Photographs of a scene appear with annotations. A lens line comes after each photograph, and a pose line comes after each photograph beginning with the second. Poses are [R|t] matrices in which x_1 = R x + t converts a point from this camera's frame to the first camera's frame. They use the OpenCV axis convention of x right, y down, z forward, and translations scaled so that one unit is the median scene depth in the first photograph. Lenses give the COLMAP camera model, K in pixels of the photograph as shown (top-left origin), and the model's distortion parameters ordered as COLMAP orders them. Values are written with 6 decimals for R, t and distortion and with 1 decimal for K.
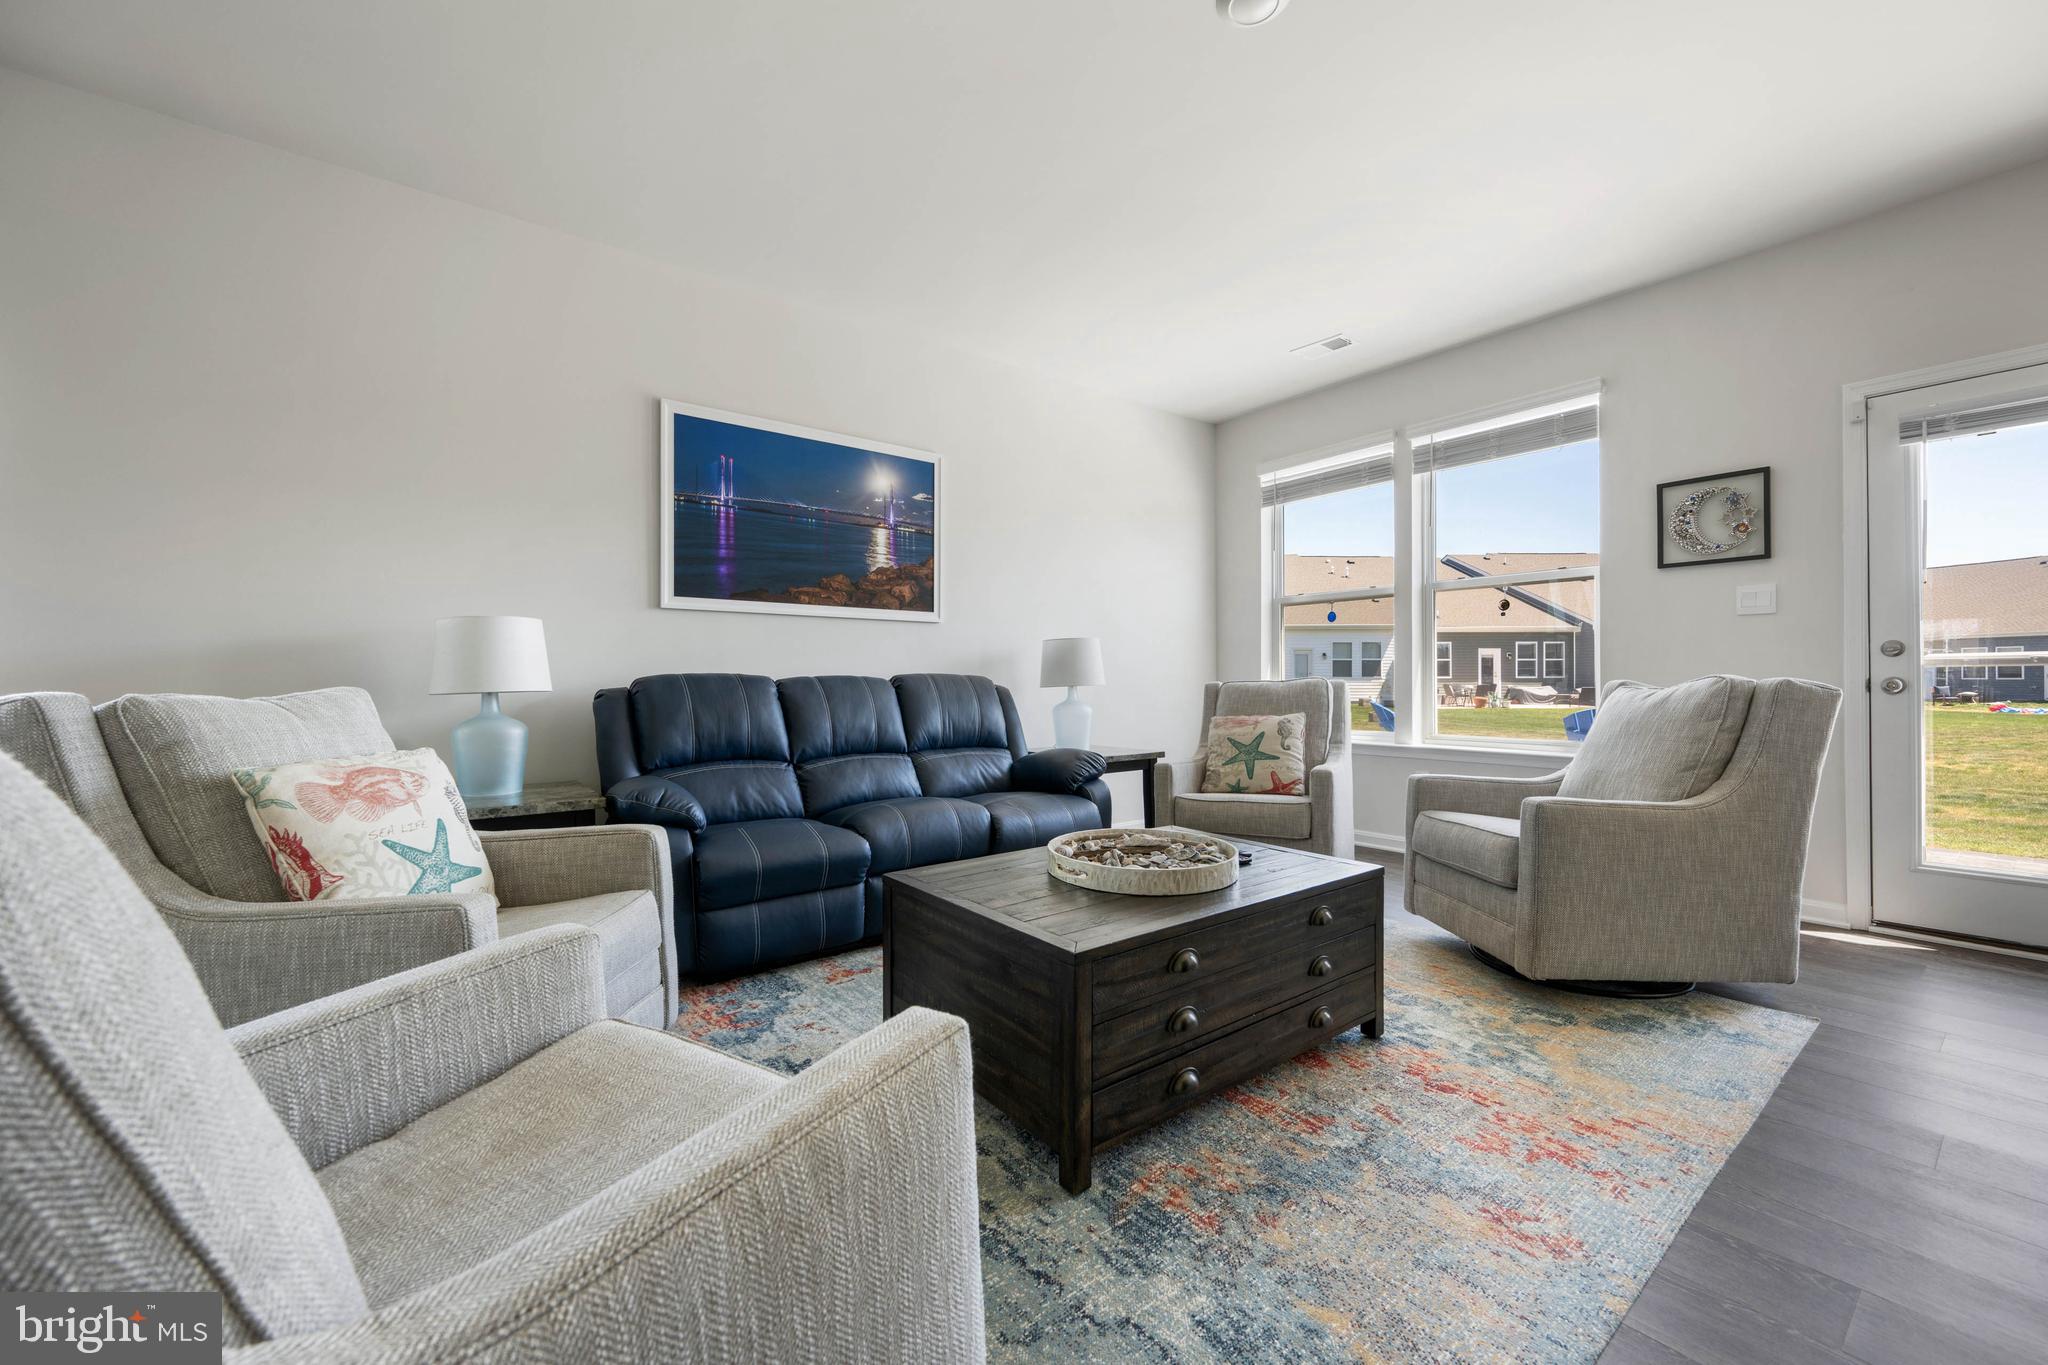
lens RADIAL K [[808.3, 0, 1020.2], [0, 808.3, 682.5], [0, 0, 1]] dist [0.001161, 0.000041]
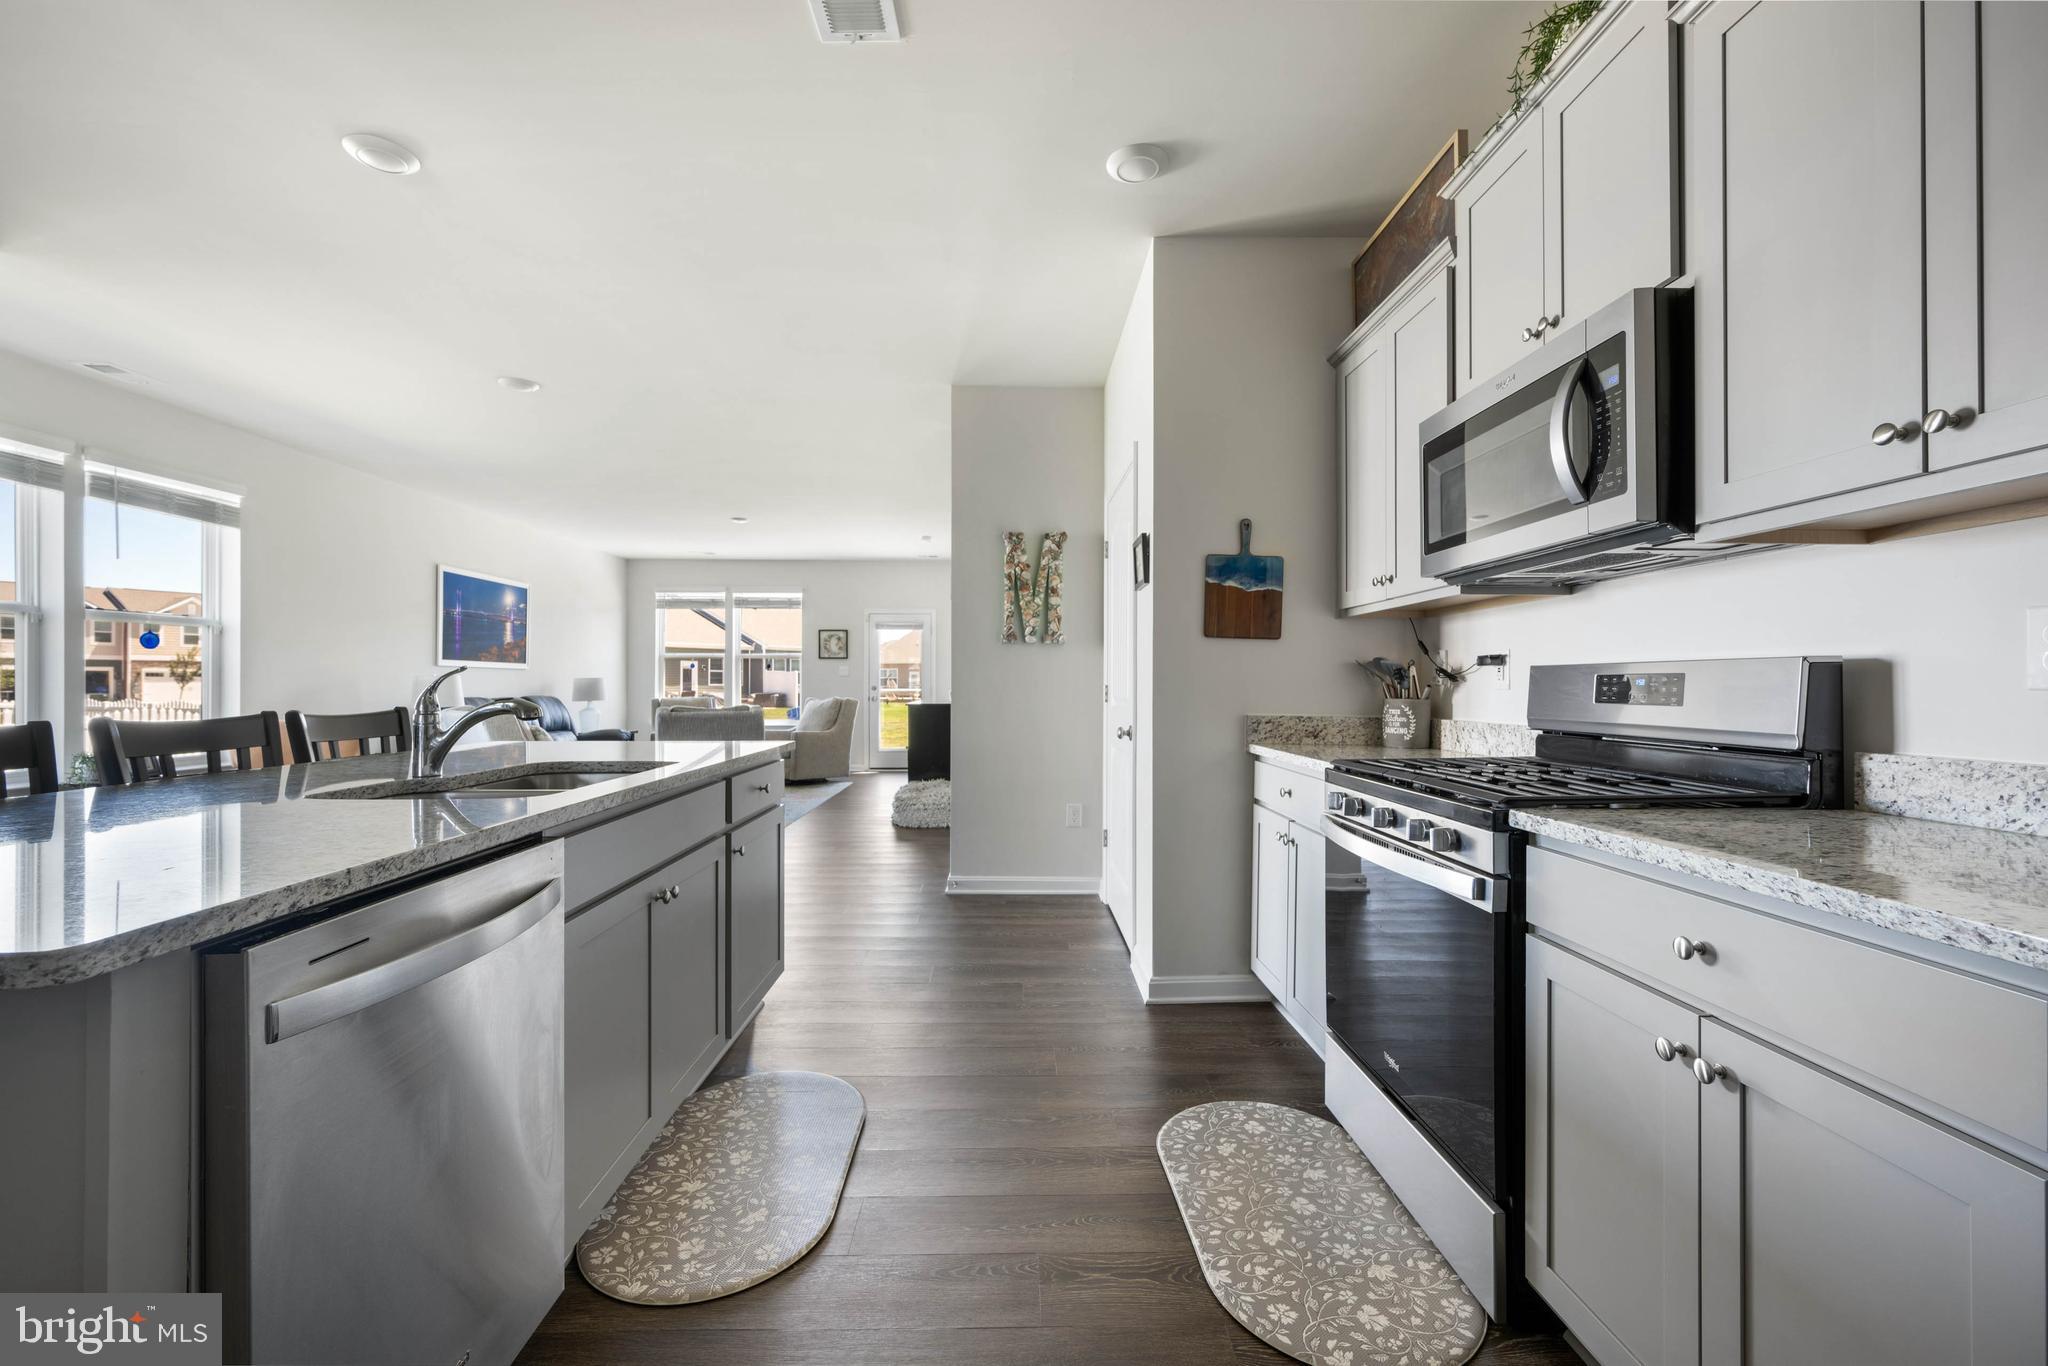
lens RADIAL K [[833.4, 0, 1026.5], [0, 833.4, 680.4], [0, 0, 1]] dist [-0.003806, -0.000244]
pose [[0.593230, 0.010156, 0.804969, -1.122993], [-0.004368, 0.999946, -0.009397, -0.036022], [-0.805021, 0.002059, 0.593242, -1.313050]]
